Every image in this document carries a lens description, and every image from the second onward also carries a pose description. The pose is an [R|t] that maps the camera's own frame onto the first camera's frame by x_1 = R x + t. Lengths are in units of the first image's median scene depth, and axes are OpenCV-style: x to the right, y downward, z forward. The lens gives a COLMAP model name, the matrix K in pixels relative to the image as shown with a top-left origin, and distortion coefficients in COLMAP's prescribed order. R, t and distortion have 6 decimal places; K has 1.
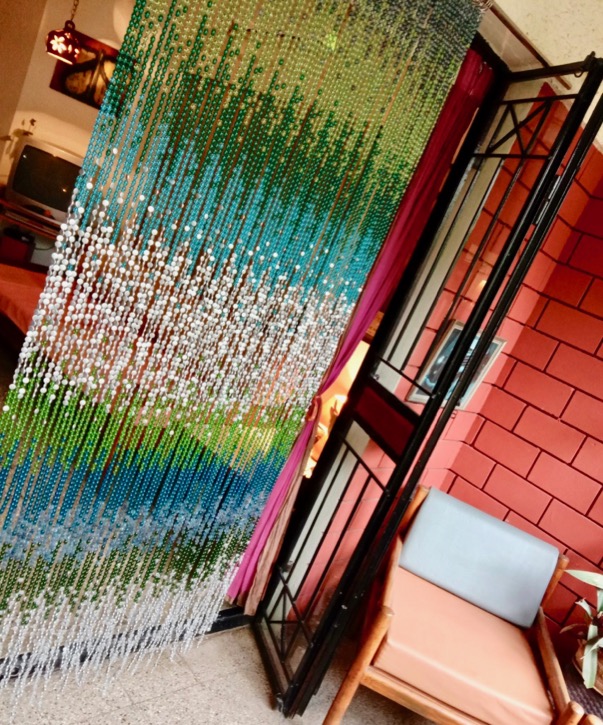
lens RADIAL K [[642.1, 0, 303.3], [0, 642.1, 401.1], [0, 0, 1]] dist [0.079689, -0.149530]
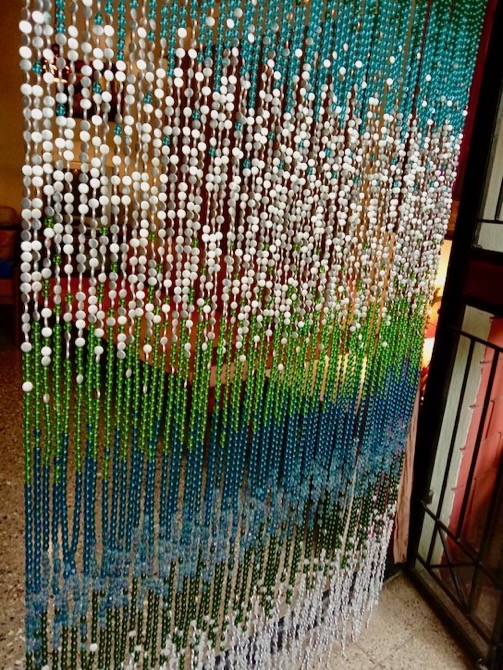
lens RADIAL K [[530.5, 0, 247.9], [0, 530.5, 335.9], [0, 0, 1]] dist [0.069664, -0.124160]
pose [[0.950230, -0.276754, -0.143072, -0.148332], [0.272403, 0.960907, -0.049546, 0.036755], [0.151191, 0.008107, 0.988471, 0.436891]]
